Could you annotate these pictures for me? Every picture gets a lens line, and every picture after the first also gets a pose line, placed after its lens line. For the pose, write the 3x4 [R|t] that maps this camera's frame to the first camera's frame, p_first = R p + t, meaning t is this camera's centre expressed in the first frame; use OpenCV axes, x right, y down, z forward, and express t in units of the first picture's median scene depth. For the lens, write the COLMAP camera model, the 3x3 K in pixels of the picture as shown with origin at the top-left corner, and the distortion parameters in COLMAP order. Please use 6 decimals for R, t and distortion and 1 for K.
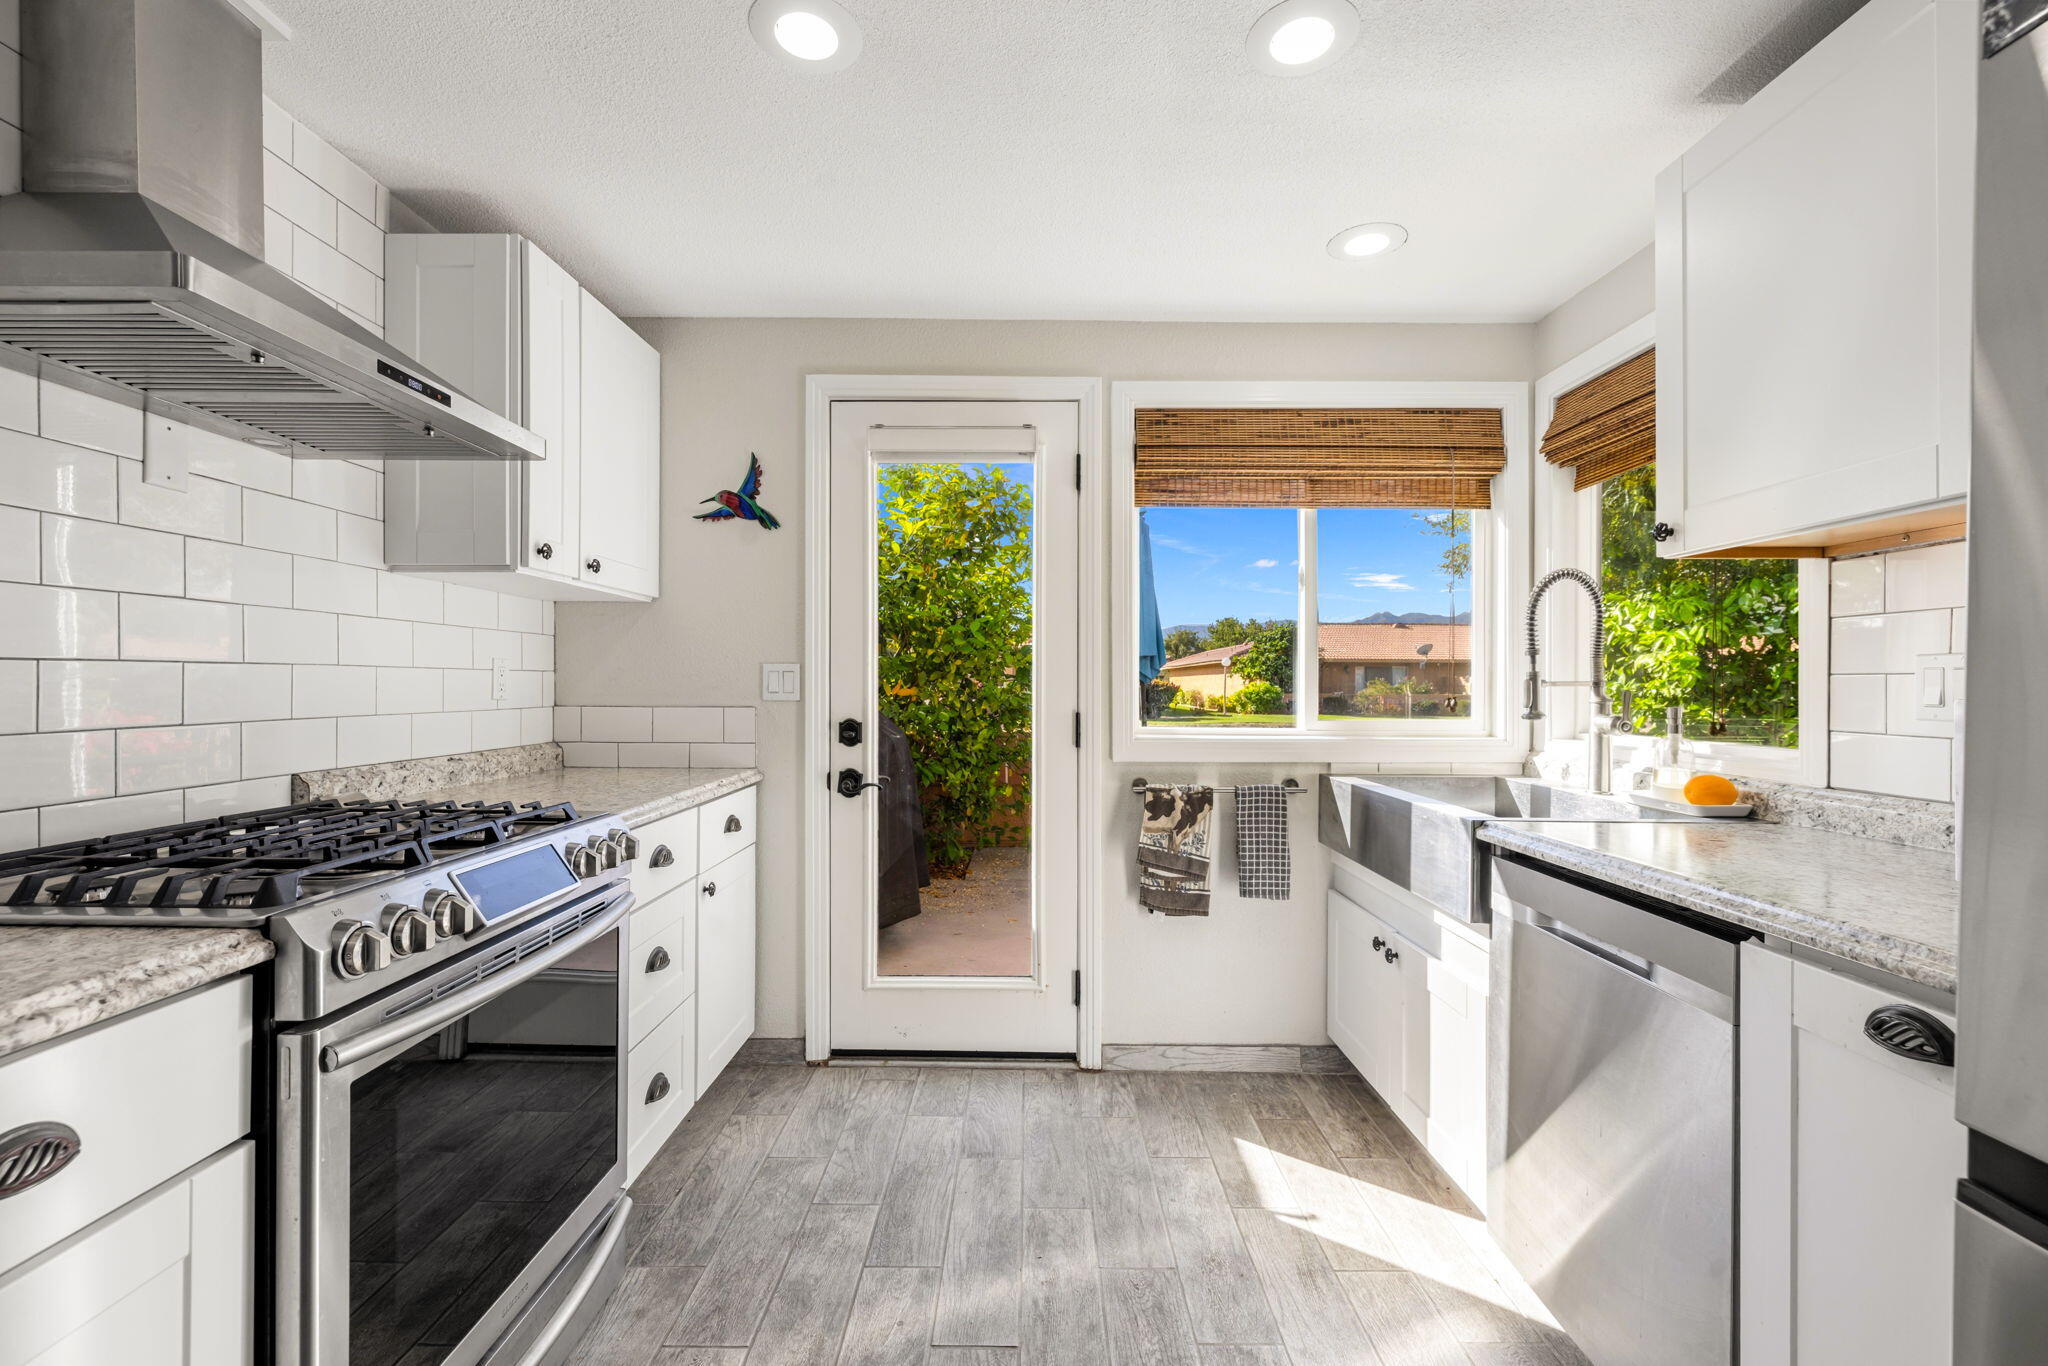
lens RADIAL K [[850.1, 0, 1025.0], [0, 850.1, 681.4], [0, 0, 1]] dist [-0.001331, 0.000043]
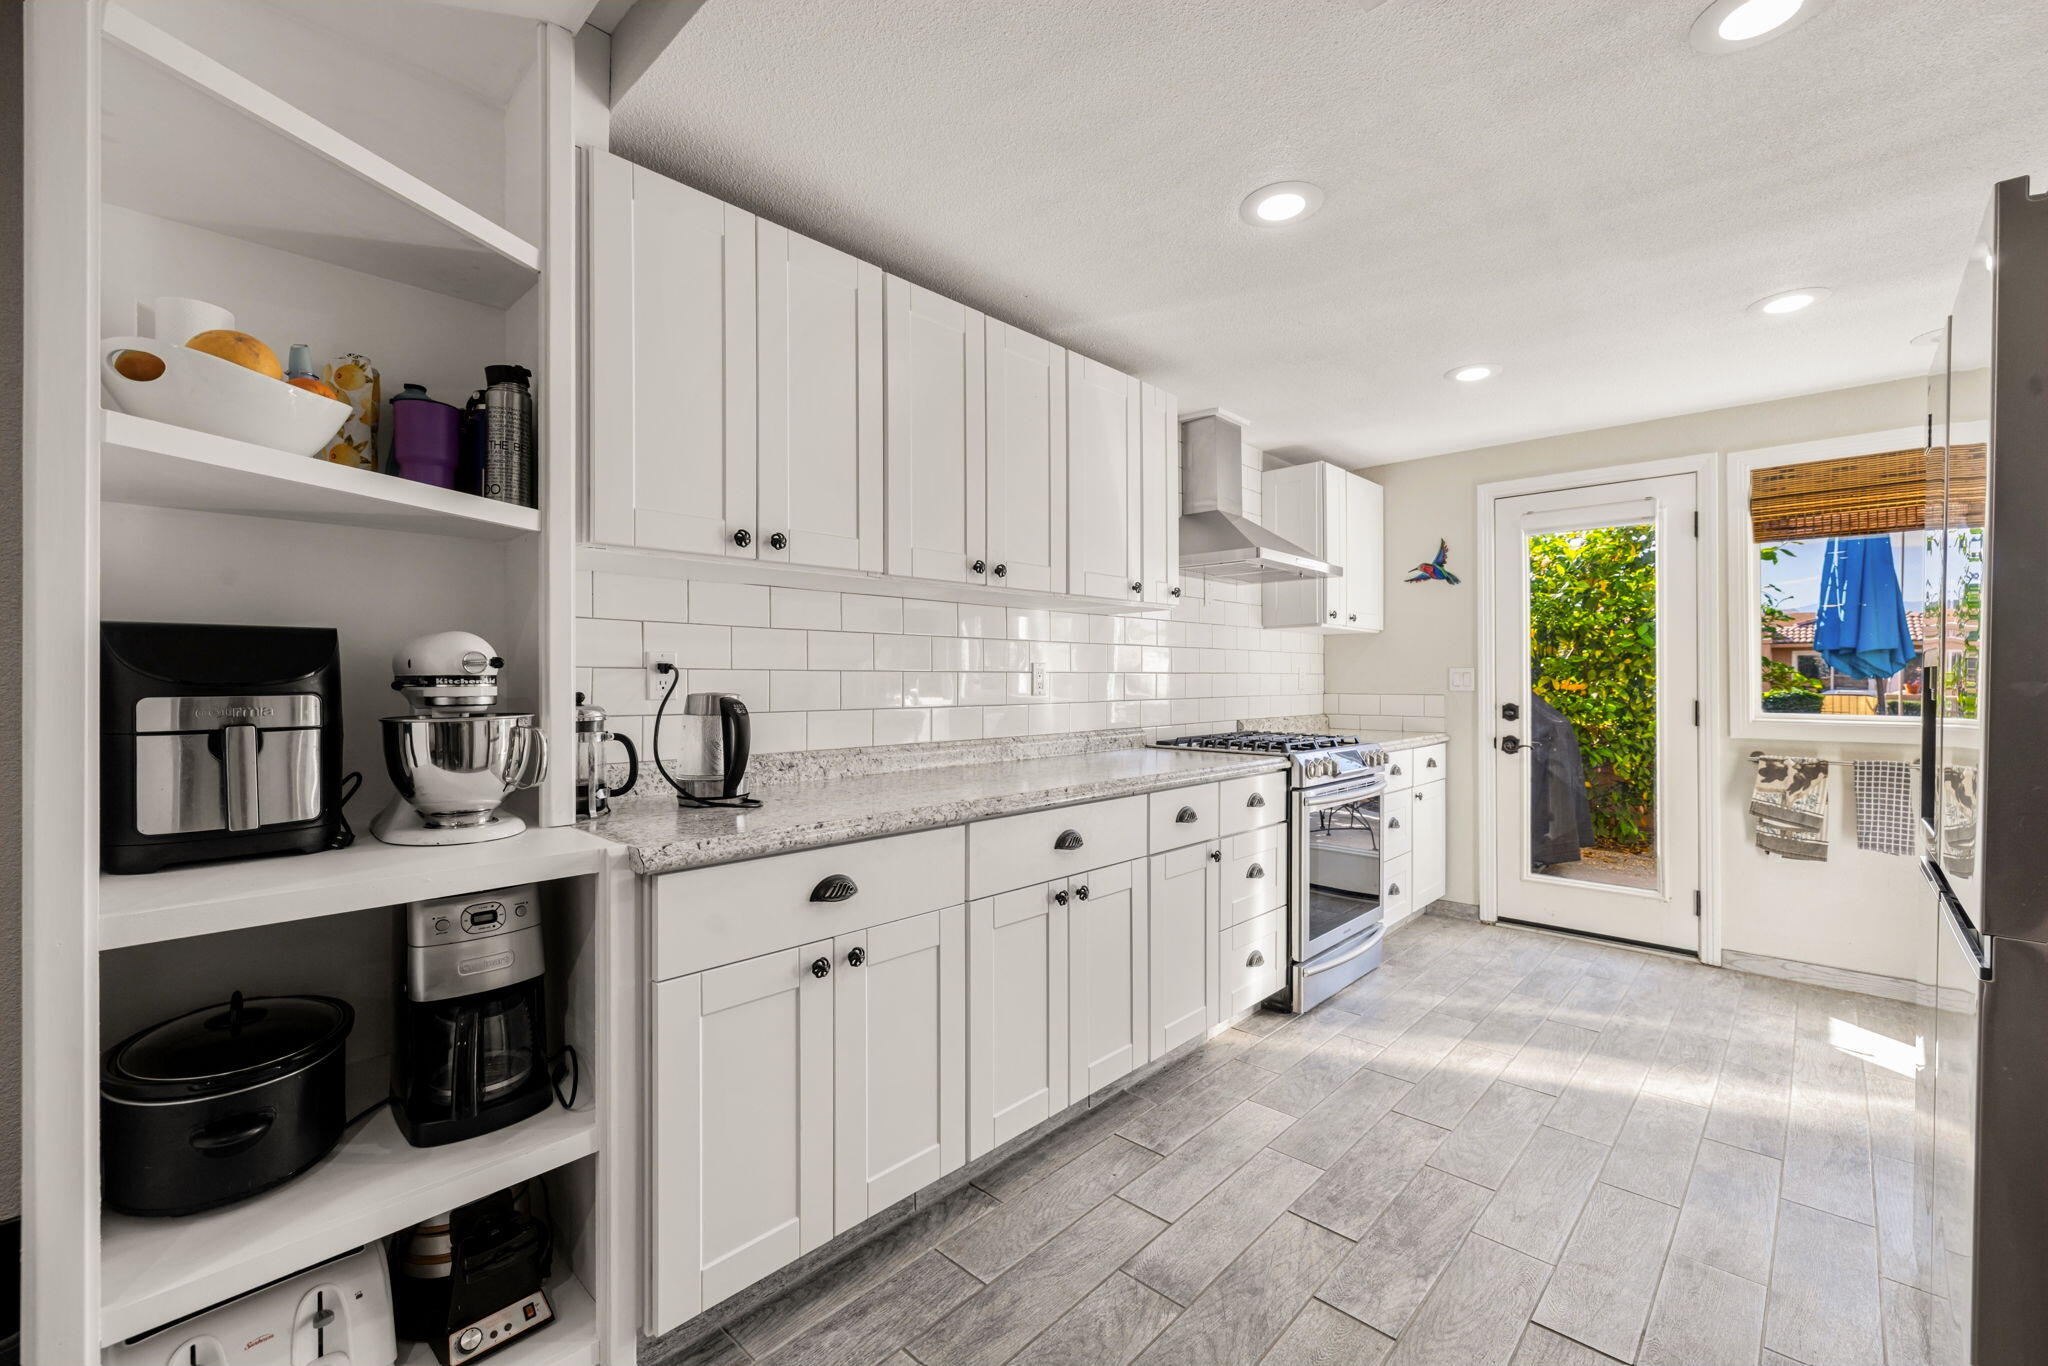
lens RADIAL K [[850.1, 0, 1025.0], [0, 850.1, 681.4], [0, 0, 1]] dist [-0.001331, 0.000043]
pose [[0.730000, -0.004369, -0.683433, 0.206974], [0.006420, 0.999979, 0.000465, -0.001907], [0.683417, -0.004727, 0.730013, -0.732174]]
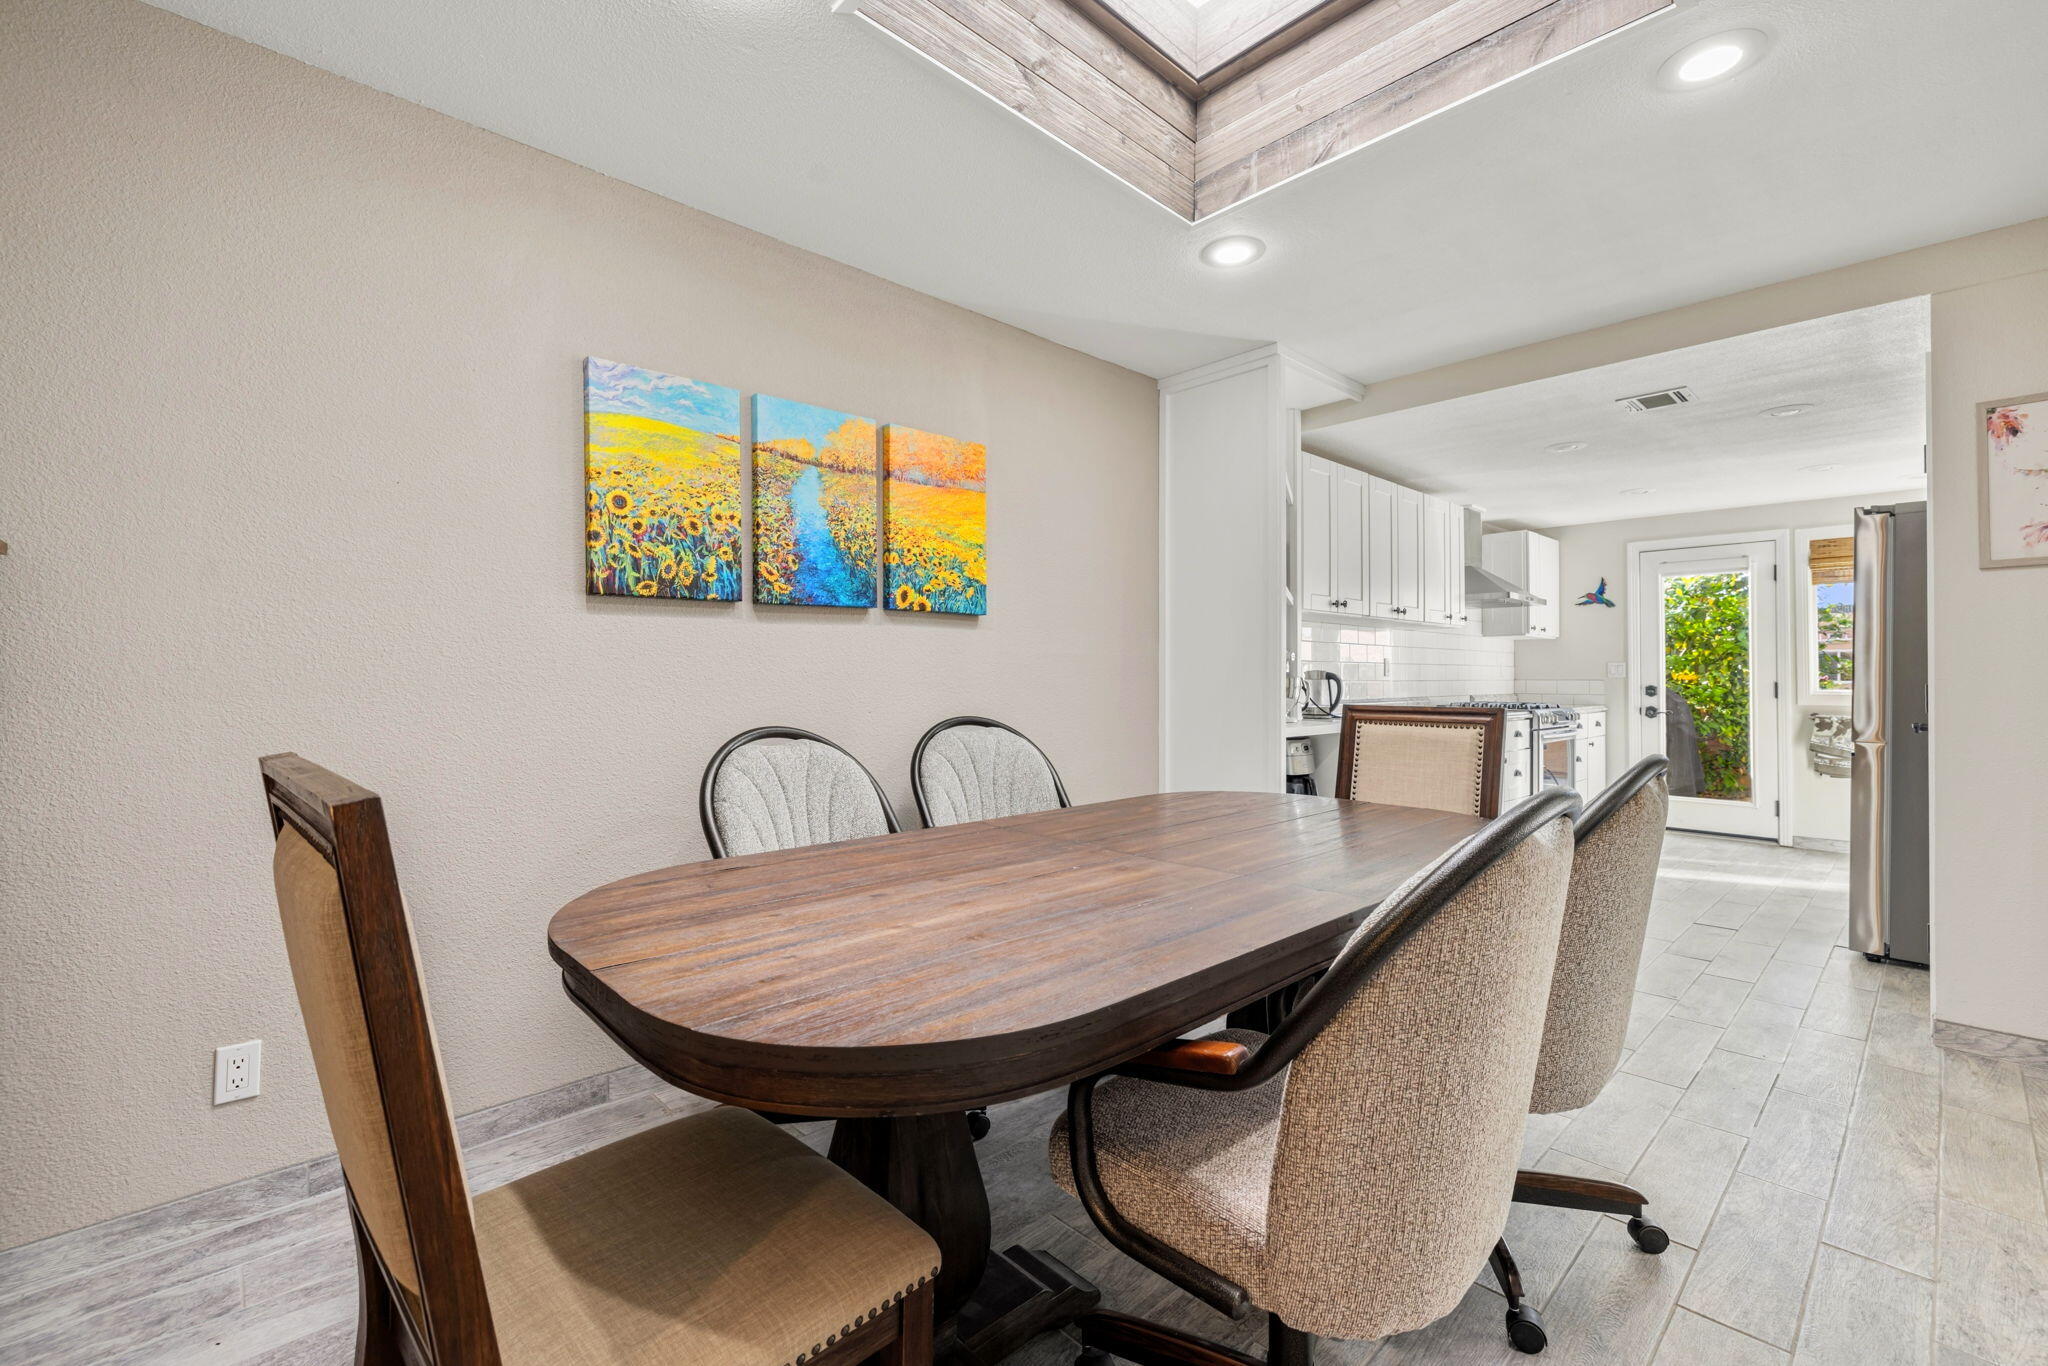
lens RADIAL K [[868.0, 0, 1027.8], [0, 868.0, 674.2], [0, 0, 1]] dist [-0.002459, -0.000425]
pose [[0.687074, -0.008378, -0.726539, 0.359261], [0.004494, 0.999963, -0.007281, 0.023412], [0.726574, 0.001737, 0.687086, -1.937500]]
